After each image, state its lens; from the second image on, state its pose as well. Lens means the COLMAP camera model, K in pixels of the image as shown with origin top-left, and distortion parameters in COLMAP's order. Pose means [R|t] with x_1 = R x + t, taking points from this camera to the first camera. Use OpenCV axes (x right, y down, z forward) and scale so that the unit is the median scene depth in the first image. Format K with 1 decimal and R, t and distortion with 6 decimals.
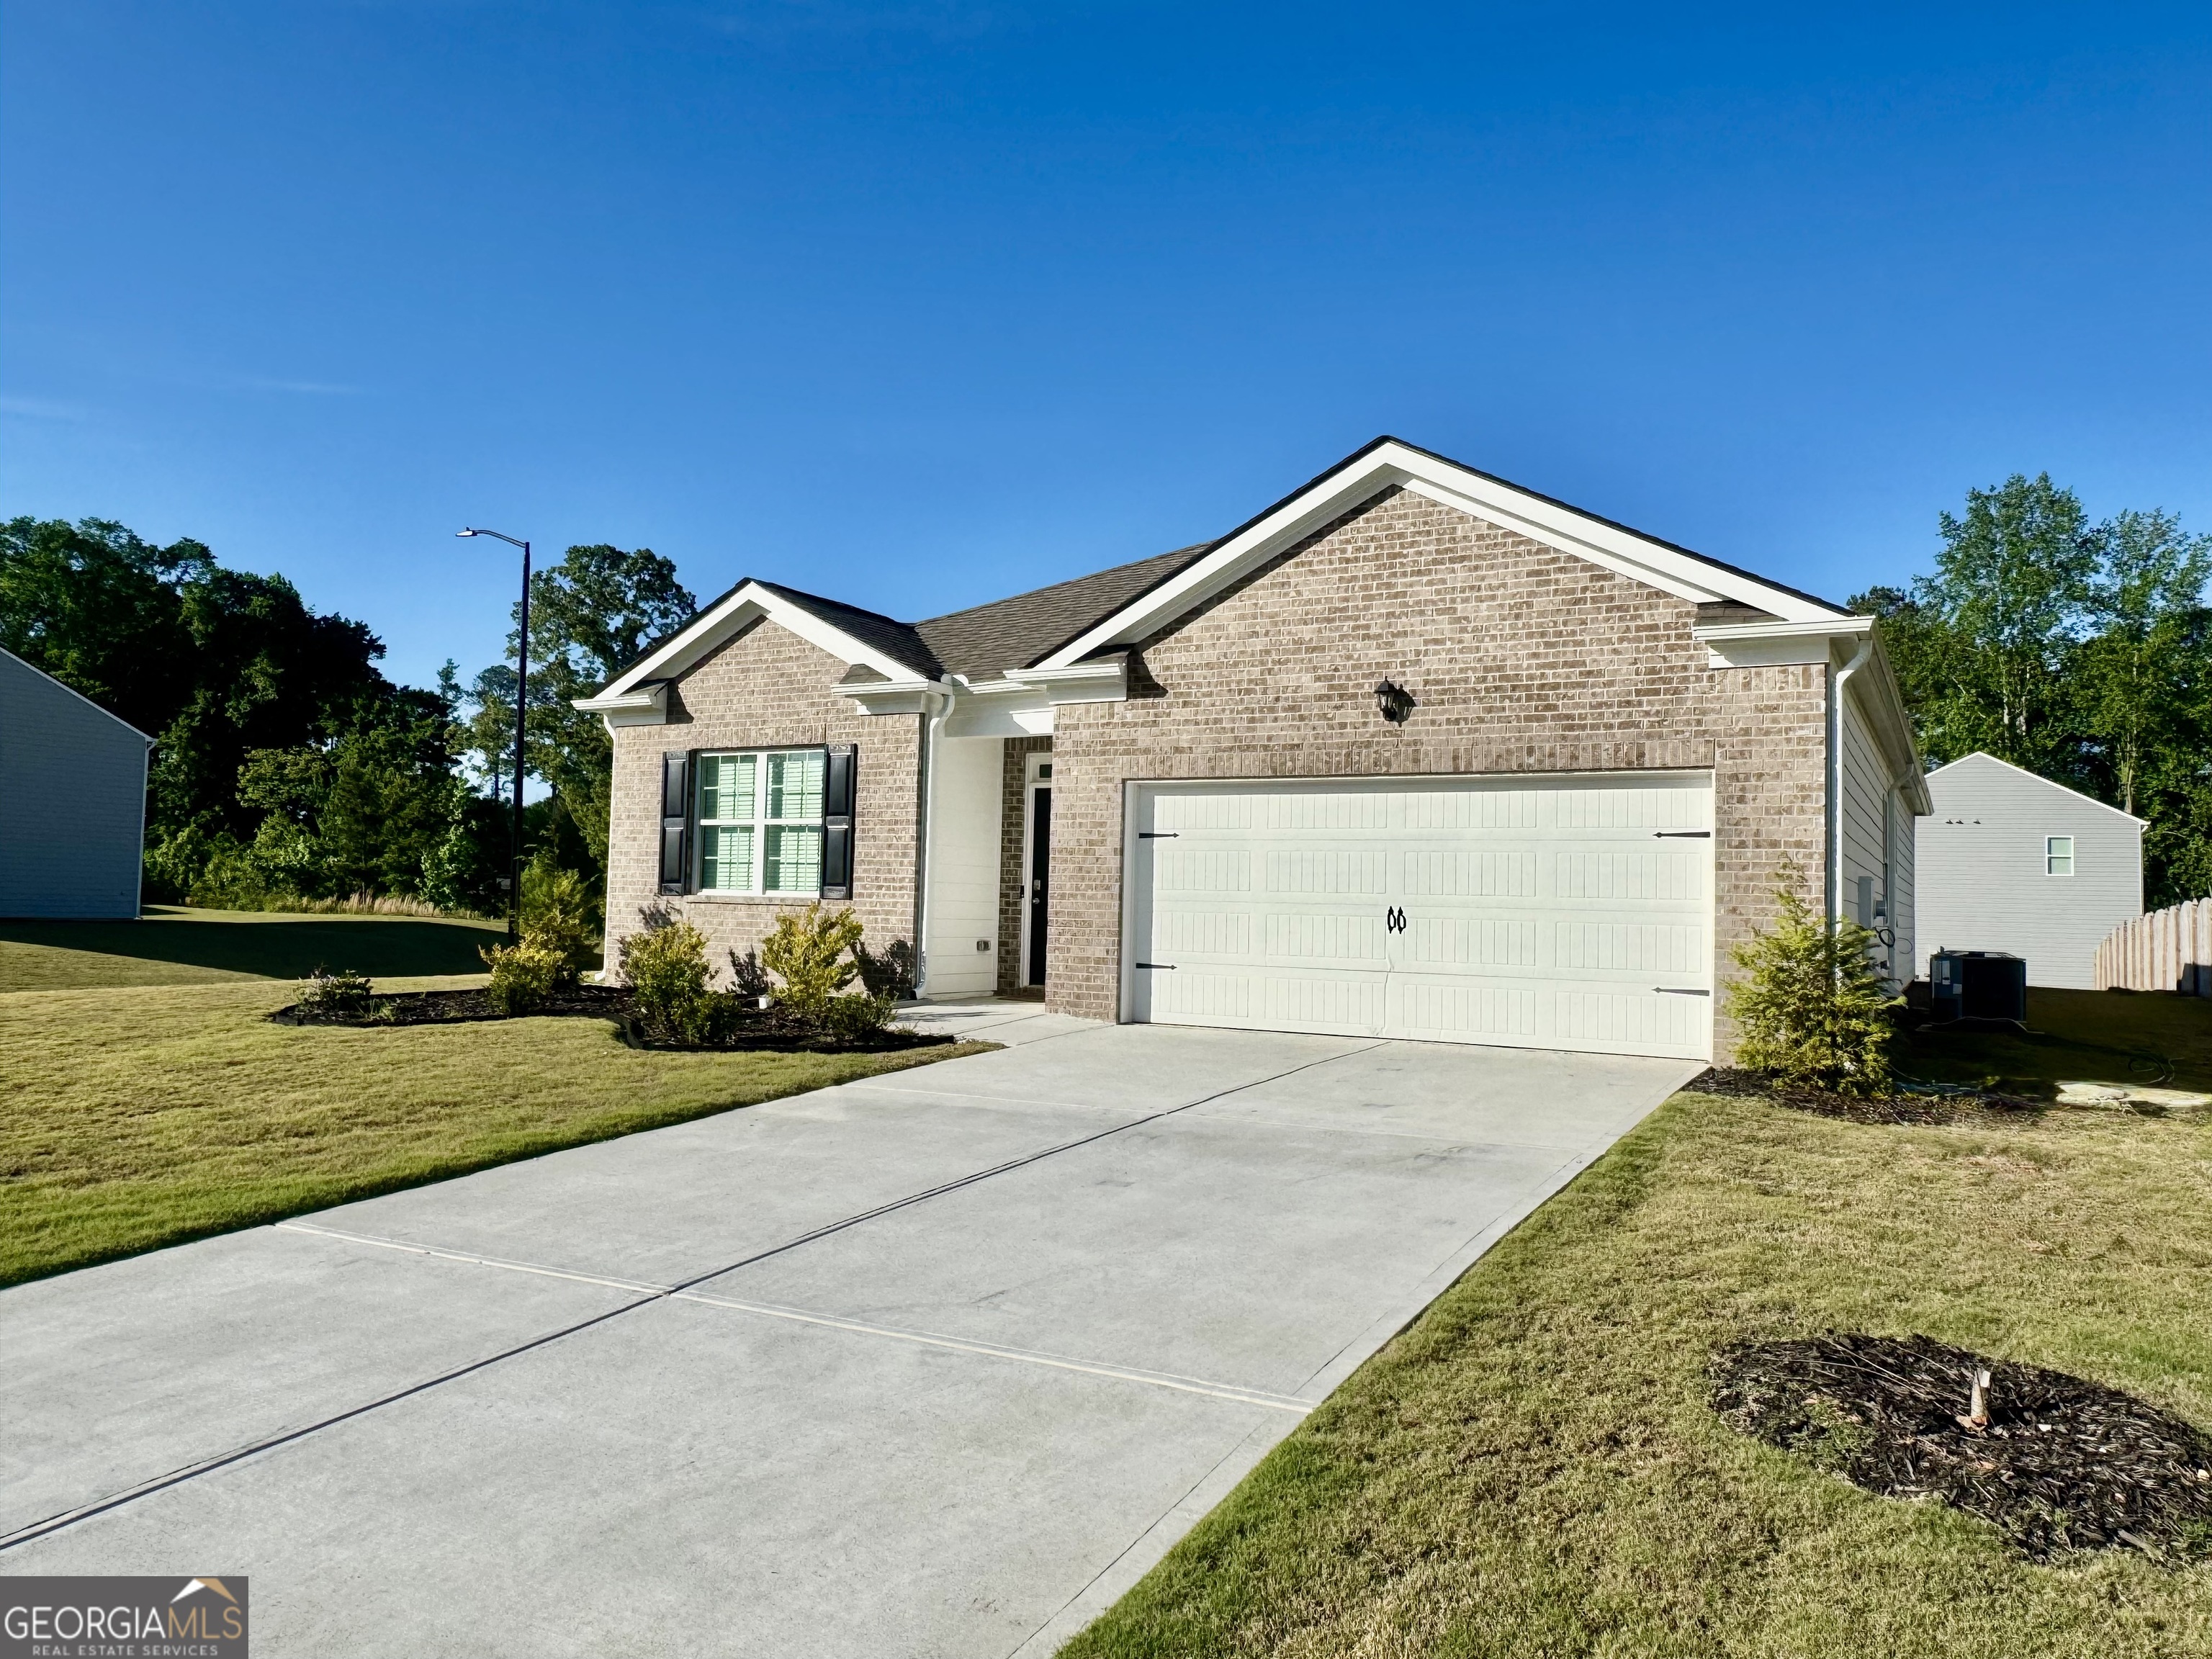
lens RADIAL K [[1534.8, 0, 1106.0], [0, 1534.8, 829.5], [0, 0, 1]] dist [0.000223, 0.000637]
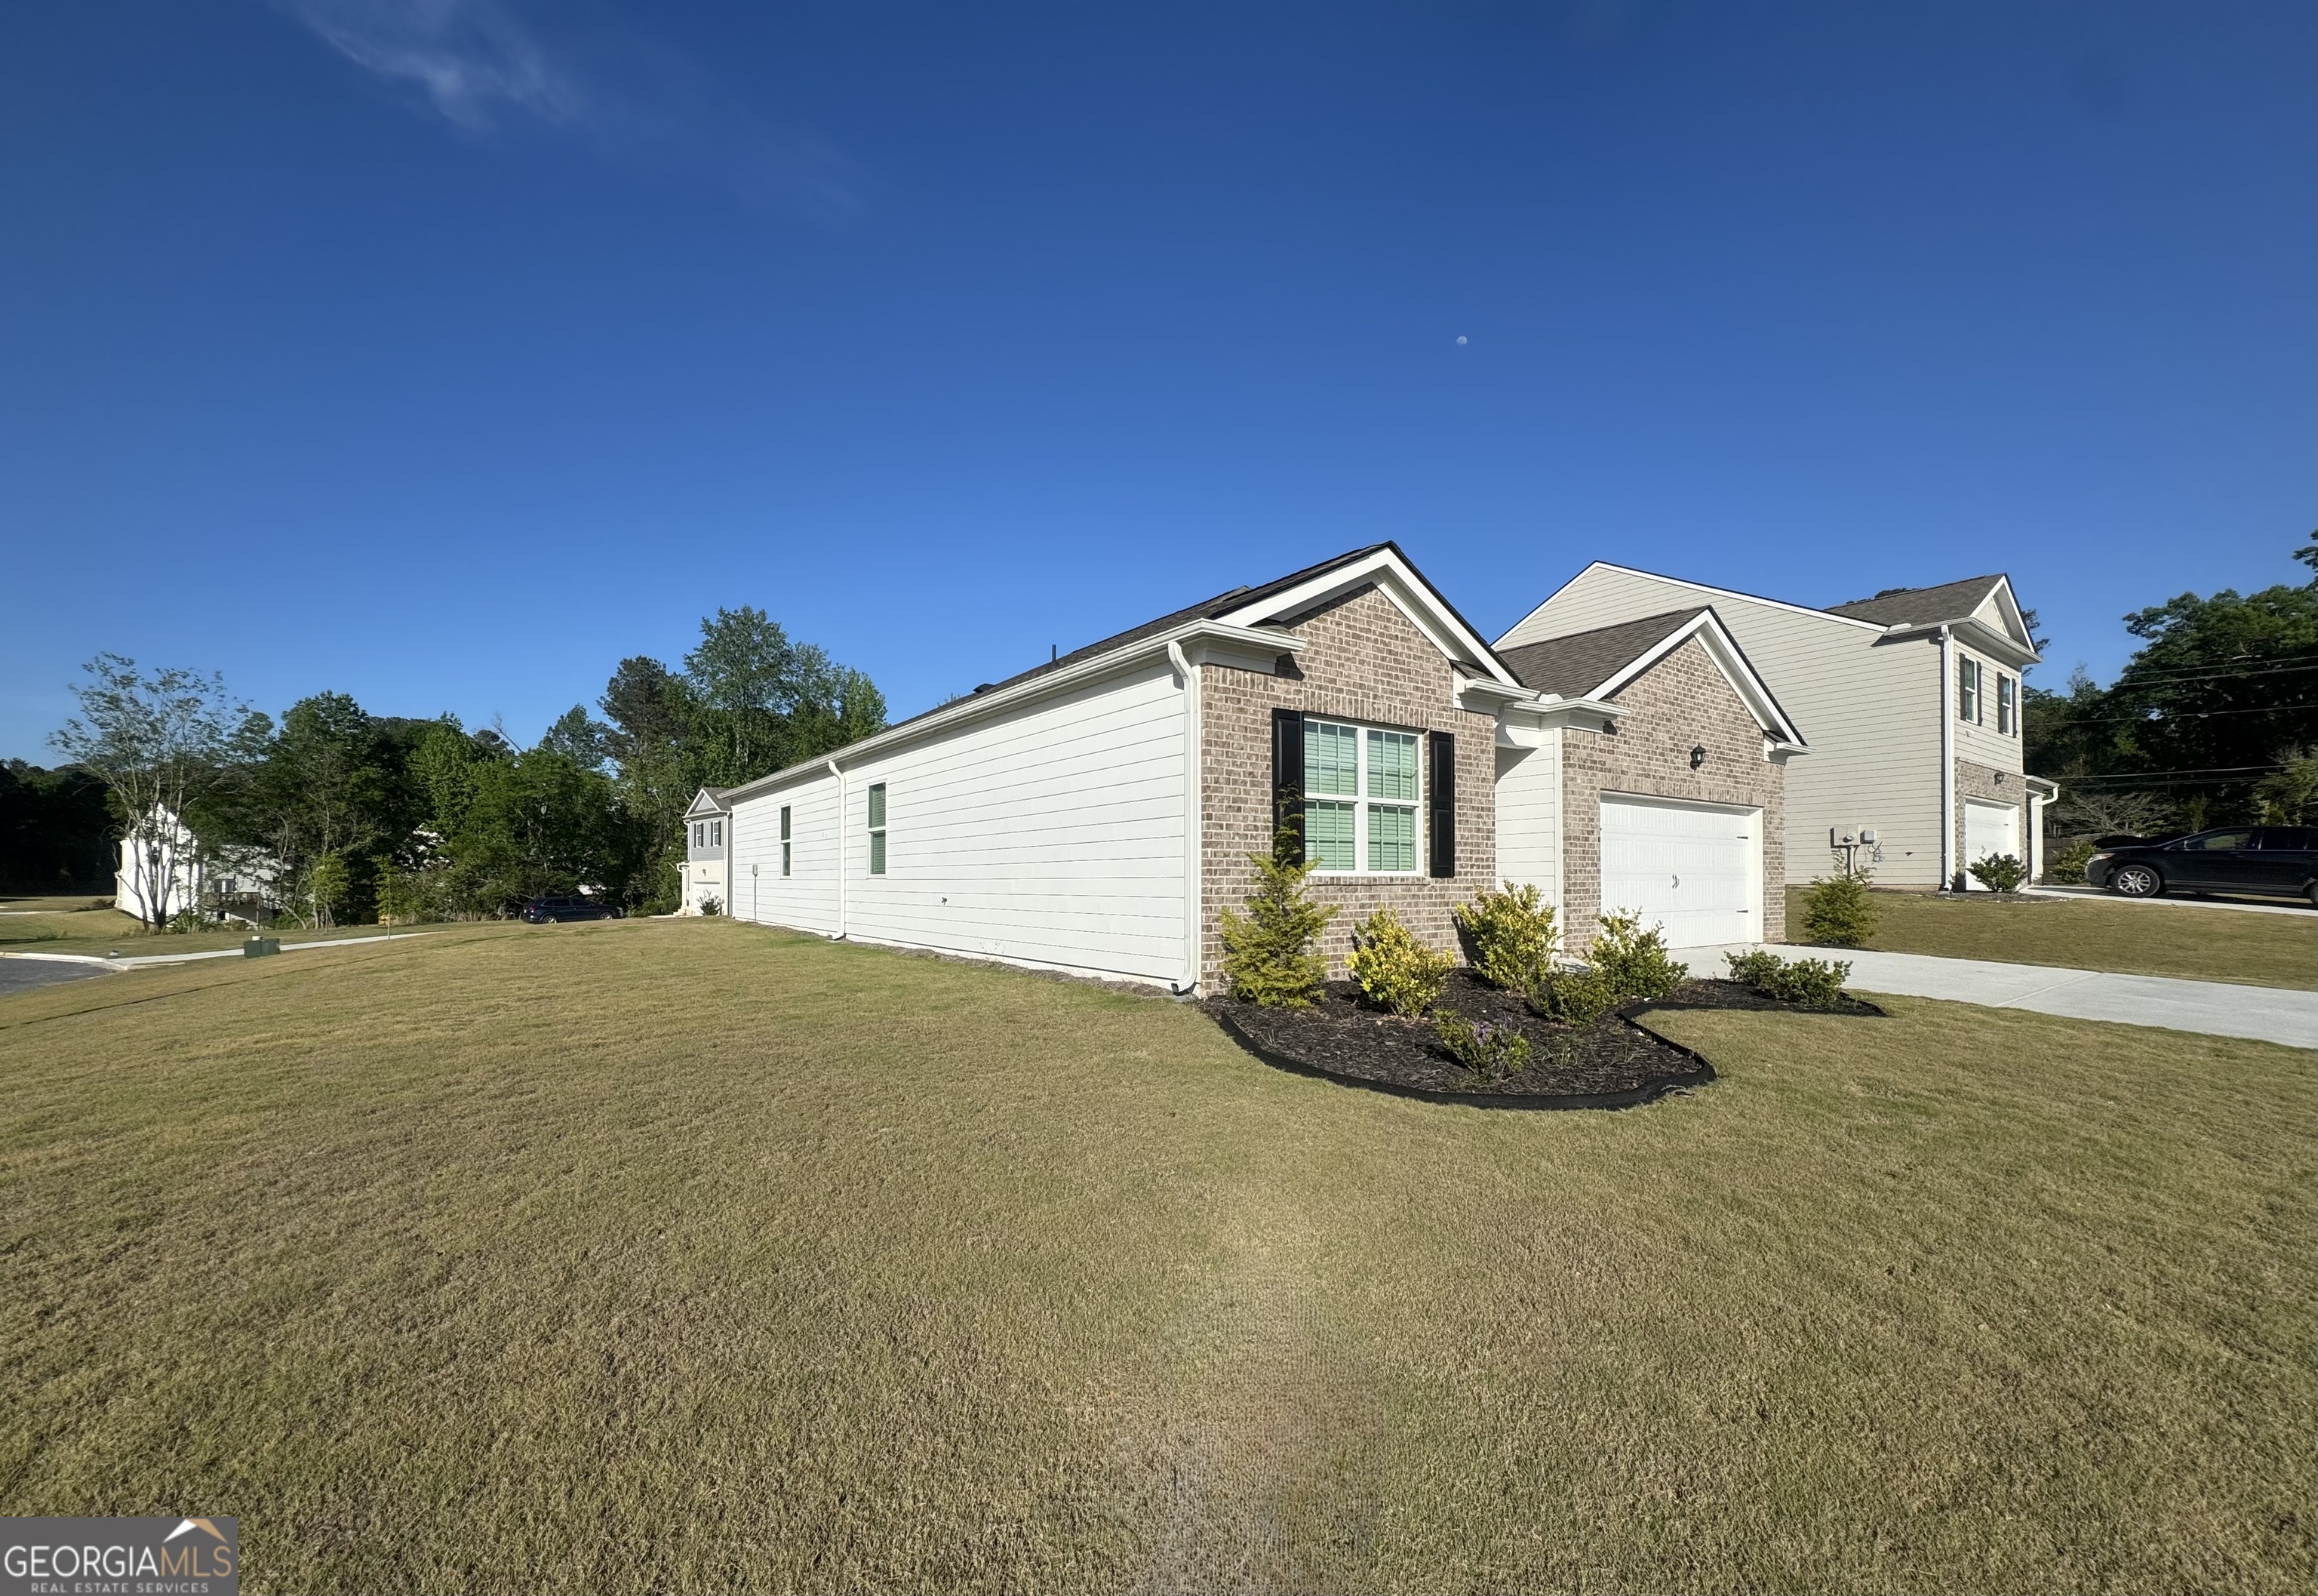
lens RADIAL K [[917.3, 0, 1159.9], [0, 917.3, 880.5], [0, 0, 1]] dist [-0.000047, -0.000015]
pose [[0.406571, -0.029124, 0.913155, -0.799366], [-0.035977, 0.998206, 0.047855, 0.022625], [-0.912911, -0.052309, 0.404794, 0.874177]]
